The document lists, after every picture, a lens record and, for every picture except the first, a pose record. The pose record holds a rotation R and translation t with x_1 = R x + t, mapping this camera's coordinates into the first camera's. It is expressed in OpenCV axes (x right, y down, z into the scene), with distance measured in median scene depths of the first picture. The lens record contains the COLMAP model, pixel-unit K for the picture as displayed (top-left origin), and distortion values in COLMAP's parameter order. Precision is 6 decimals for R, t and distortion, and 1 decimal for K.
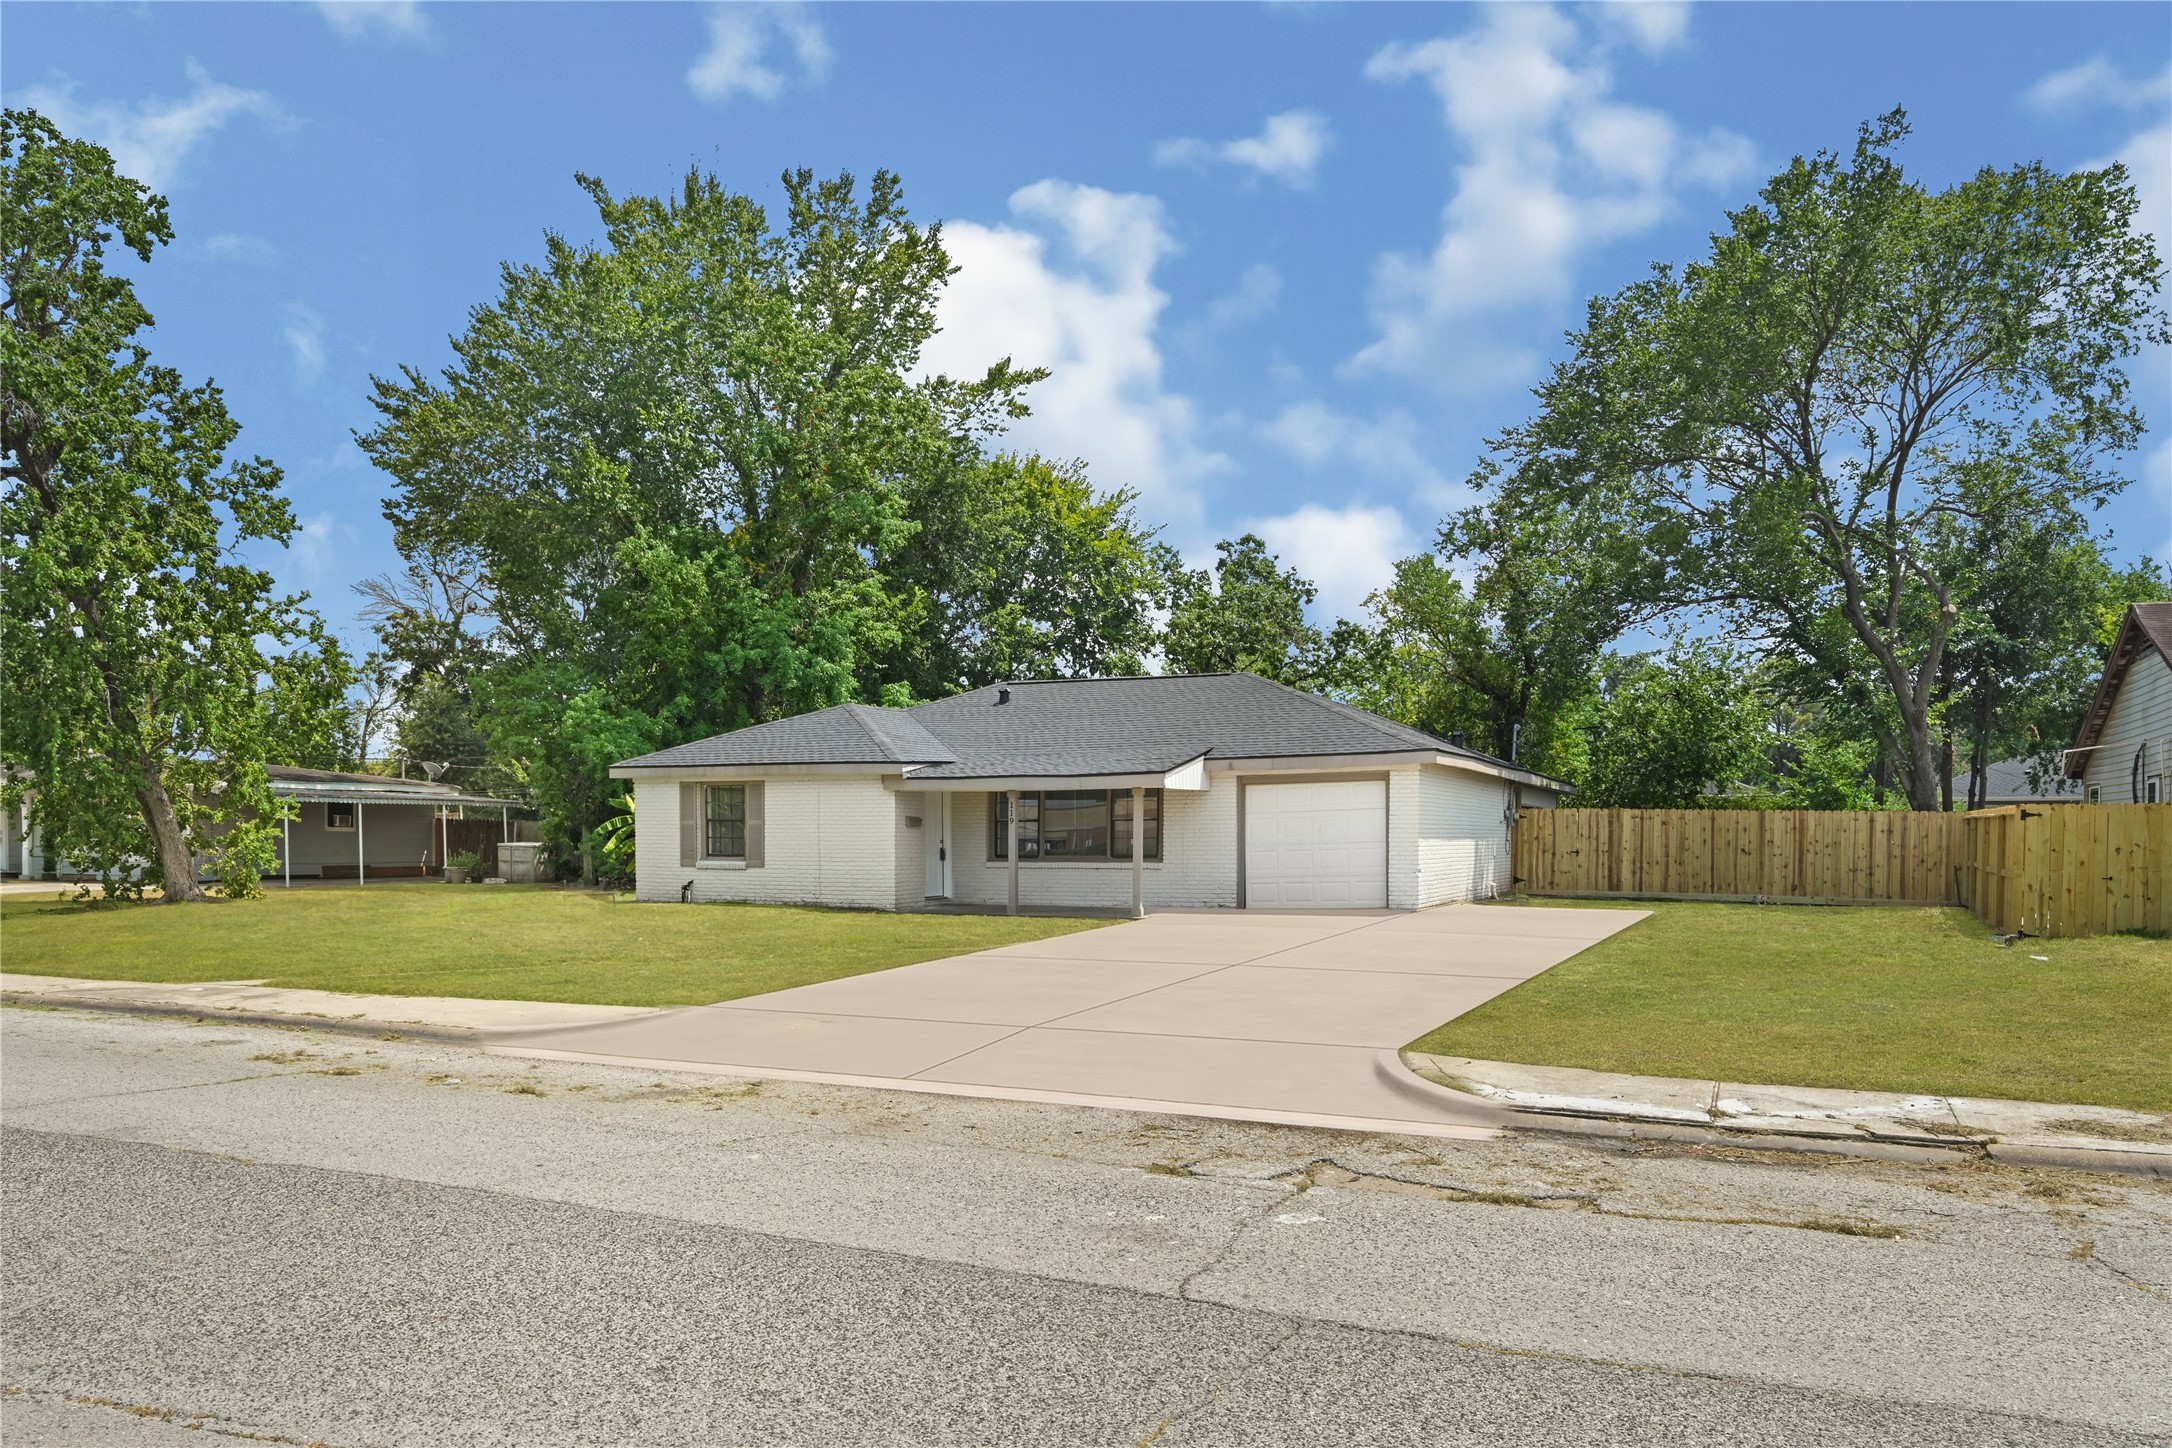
lens RADIAL K [[1379.2, 0, 1093.9], [0, 1379.2, 807.2], [0, 0, 1]] dist [0.037744, 0.002759]
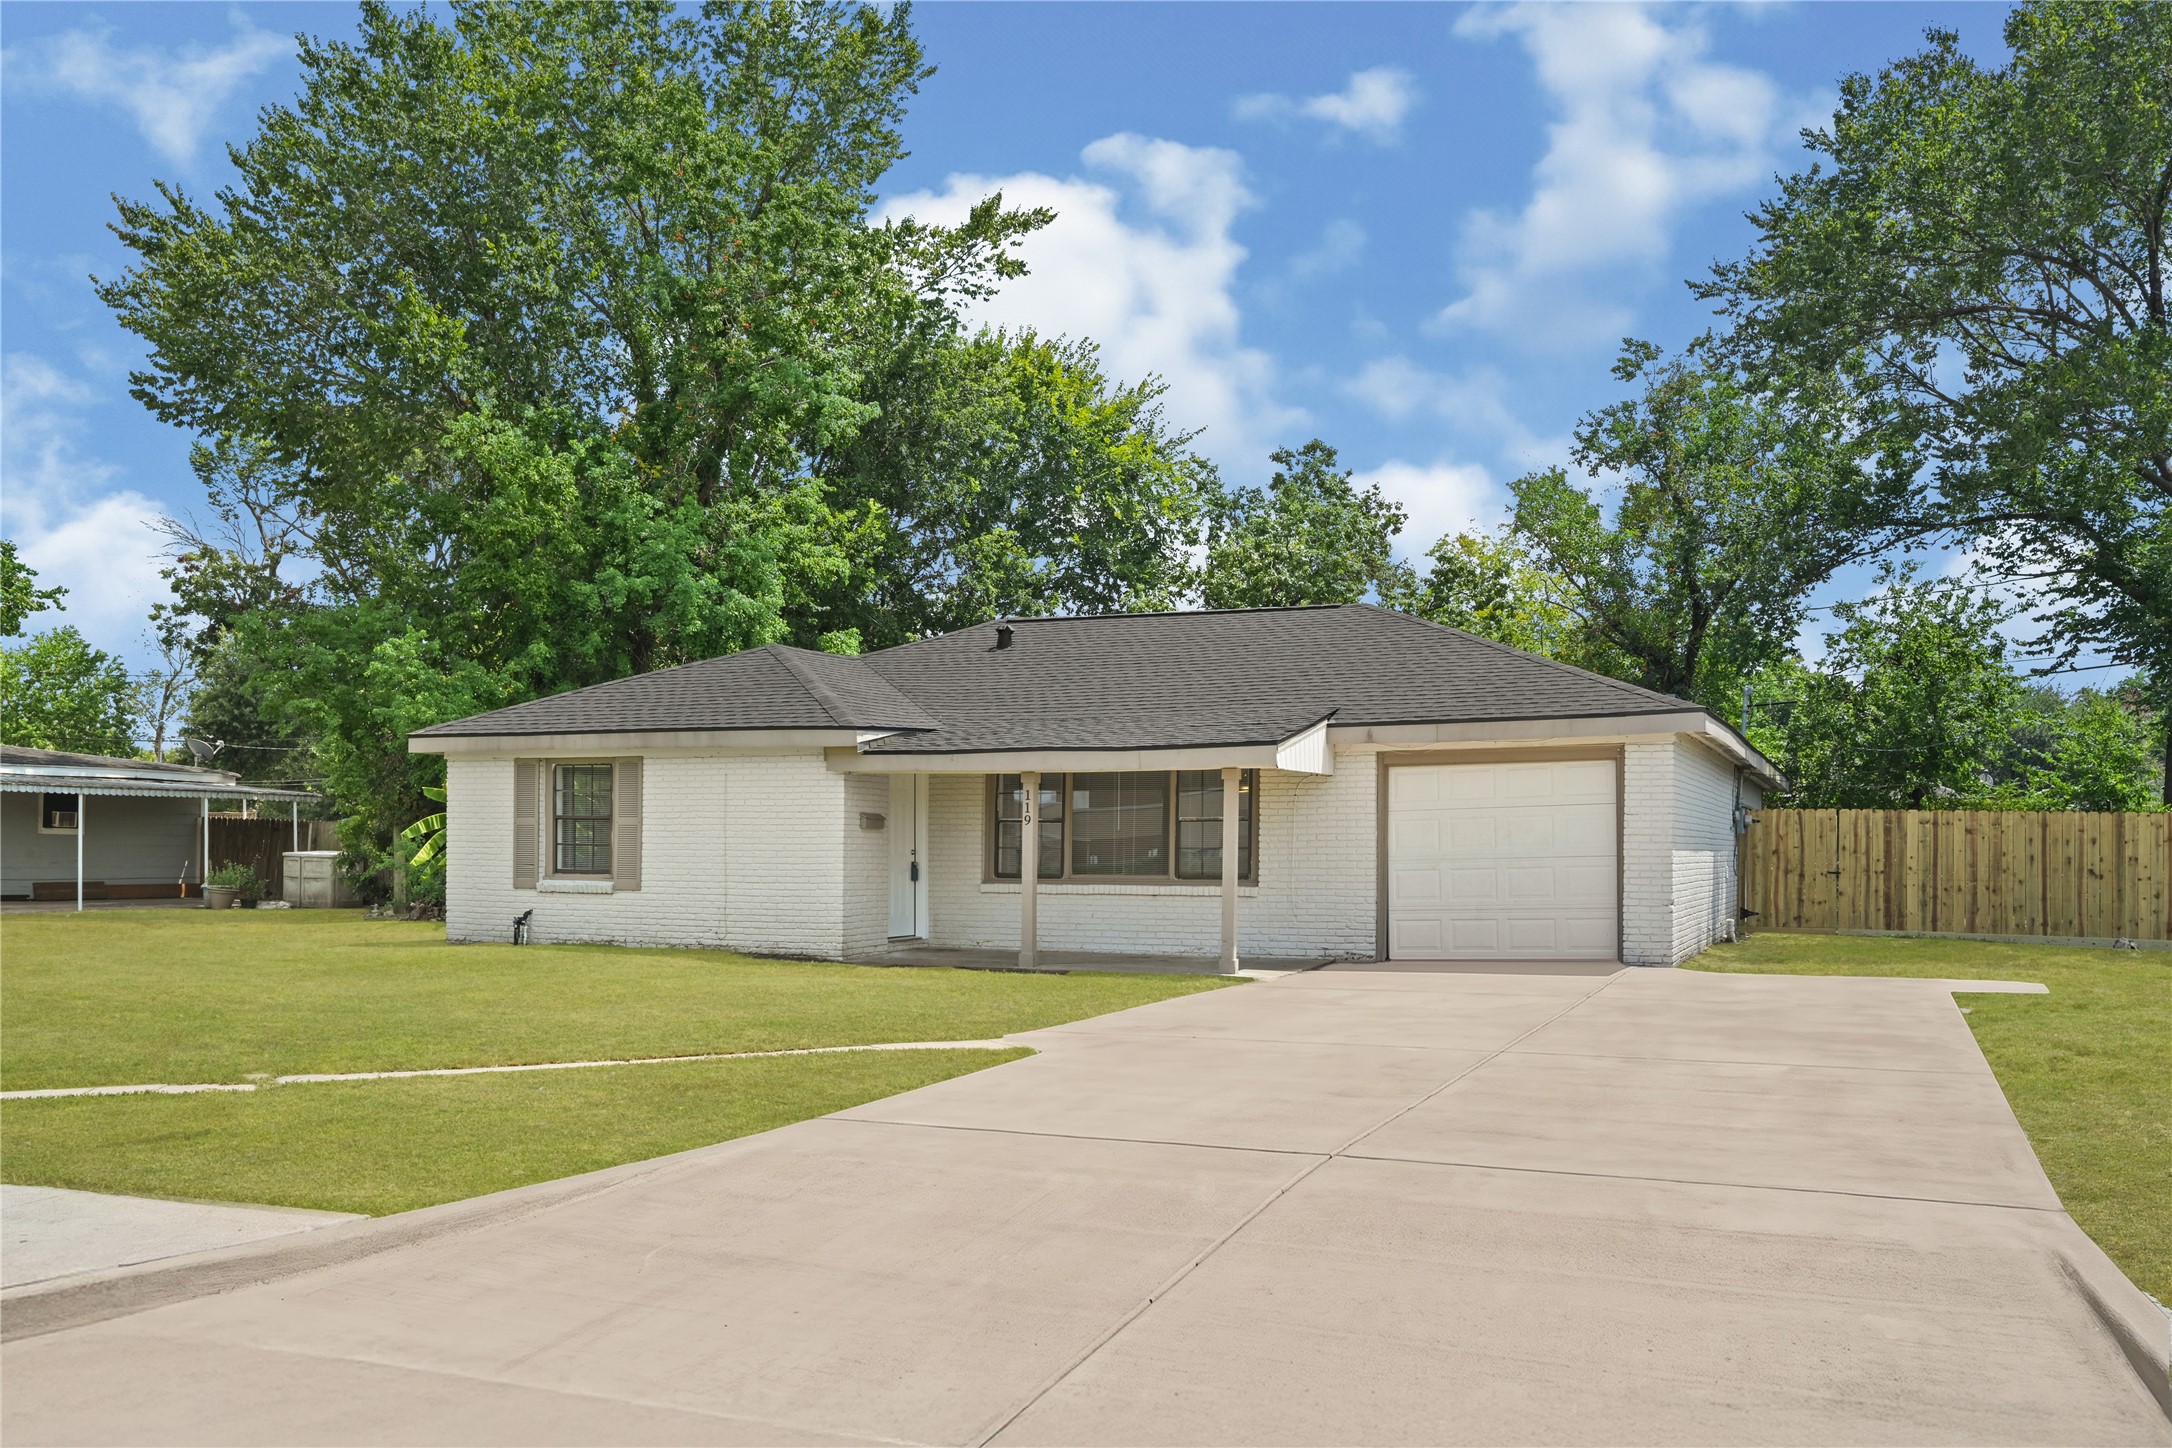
lens RADIAL K [[1725.4, 0, 1086.3], [0, 1725.4, 731.4], [0, 0, 1]] dist [0.030079, -0.014490]
pose [[0.999982, 0.005269, 0.002863, -0.019947], [-0.005132, 0.998939, -0.045771, 0.003136], [-0.003101, 0.045755, 0.998948, 0.115884]]
